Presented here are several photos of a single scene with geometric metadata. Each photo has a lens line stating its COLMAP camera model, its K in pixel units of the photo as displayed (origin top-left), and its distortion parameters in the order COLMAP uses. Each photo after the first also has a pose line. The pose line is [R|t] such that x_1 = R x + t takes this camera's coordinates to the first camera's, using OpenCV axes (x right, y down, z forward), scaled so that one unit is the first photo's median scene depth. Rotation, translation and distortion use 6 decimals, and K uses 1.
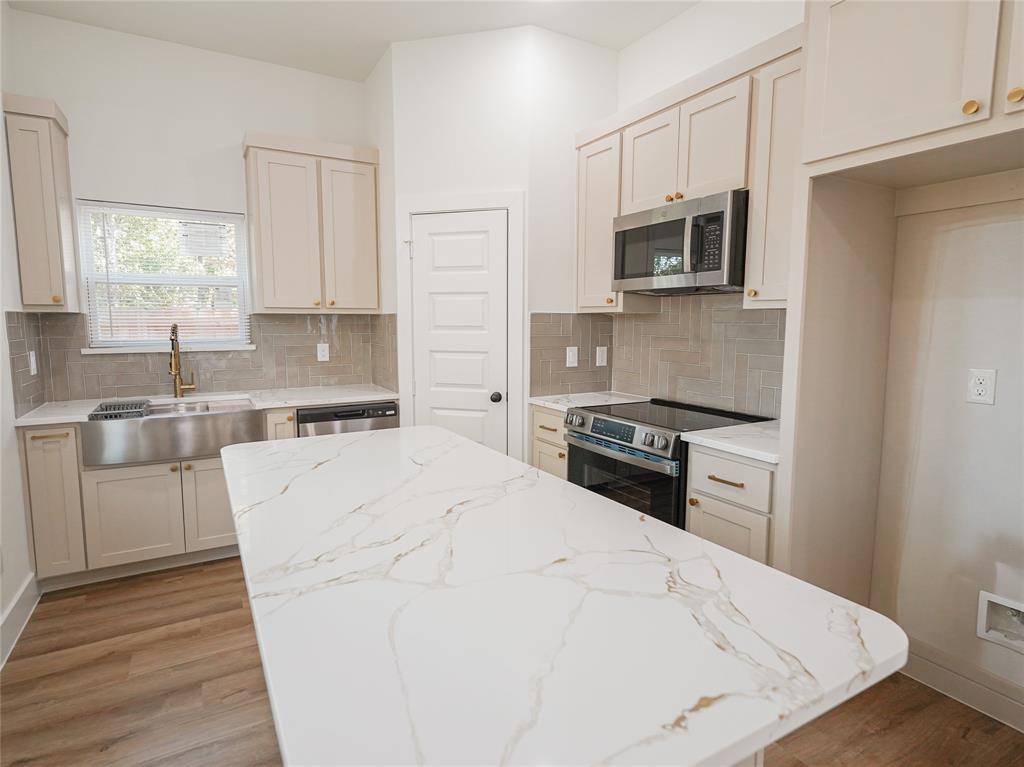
lens RADIAL K [[555.7, 0, 512.0], [0, 555.7, 383.5], [0, 0, 1]] dist [0.001604, 0.000461]
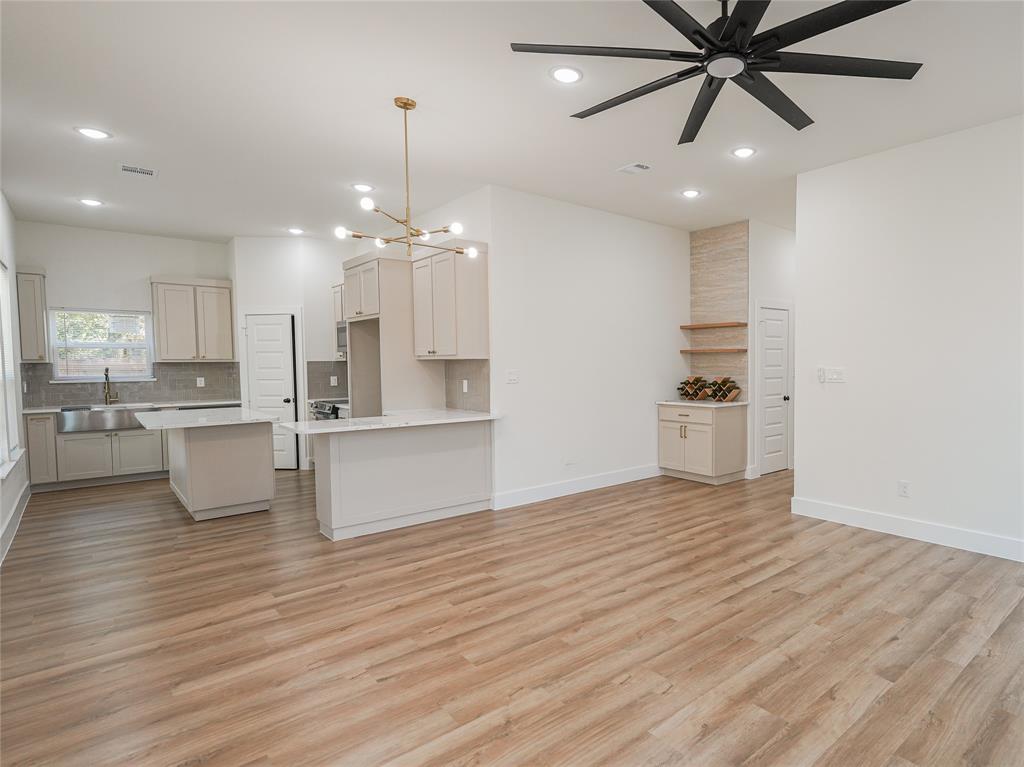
lens RADIAL K [[405.1, 0, 512.0], [0, 405.1, 383.5], [0, 0, 1]] dist [0.010919, 0.000046]
pose [[0.963539, -0.021210, 0.266727, 0.393202], [0.038132, 0.997563, -0.058423, 0.088309], [-0.264838, 0.066464, 0.962000, -0.778218]]
